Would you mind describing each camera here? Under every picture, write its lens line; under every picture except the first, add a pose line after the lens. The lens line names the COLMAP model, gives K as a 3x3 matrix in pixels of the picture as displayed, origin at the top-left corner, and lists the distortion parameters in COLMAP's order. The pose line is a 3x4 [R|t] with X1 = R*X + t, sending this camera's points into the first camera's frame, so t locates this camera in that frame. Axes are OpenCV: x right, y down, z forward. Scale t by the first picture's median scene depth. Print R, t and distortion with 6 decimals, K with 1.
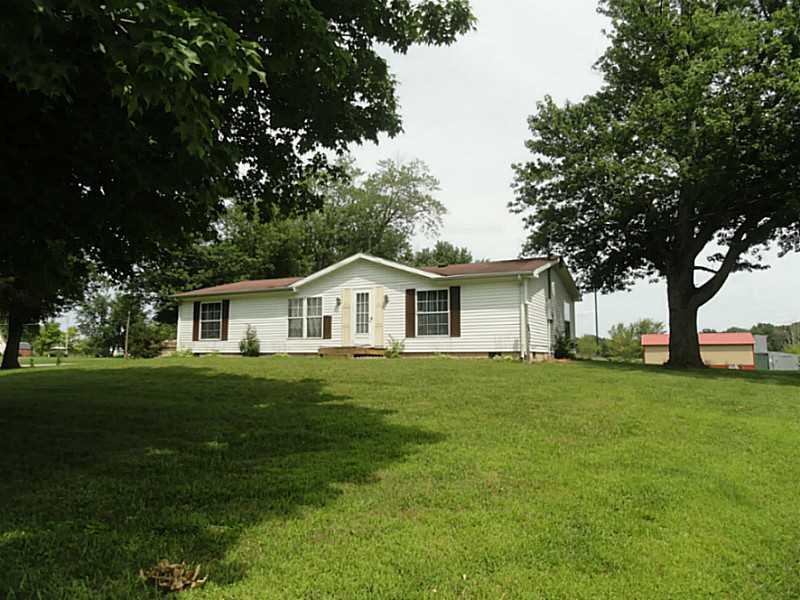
lens RADIAL K [[559.4, 0, 400.0], [0, 559.4, 300.0], [0, 0, 1]] dist [-0.000178, 0.003758]
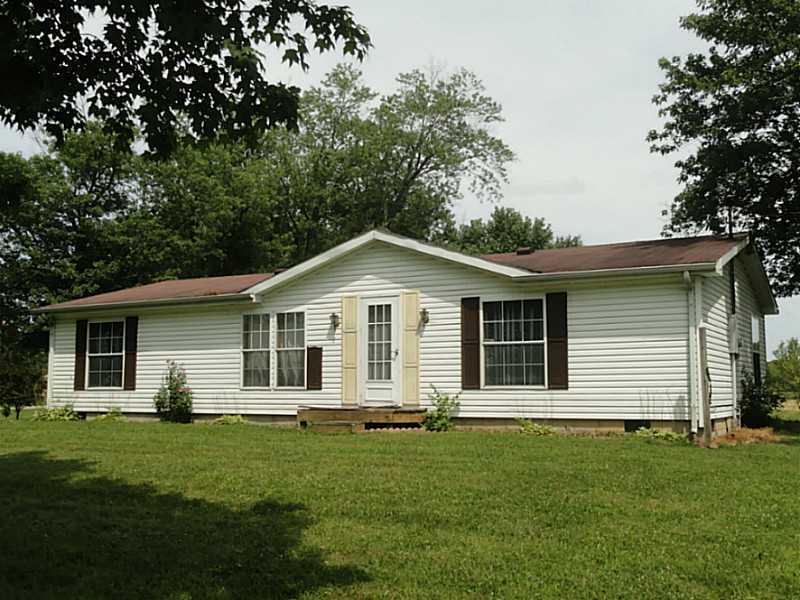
lens RADIAL K [[882.9, 0, 400.0], [0, 882.9, 300.0], [0, 0, 1]] dist [0.003481, -0.014715]
pose [[0.999380, -0.007024, -0.034488, -0.016778], [0.006983, 0.999975, -0.001328, -0.014768], [0.034497, 0.001086, 0.999404, 0.144536]]
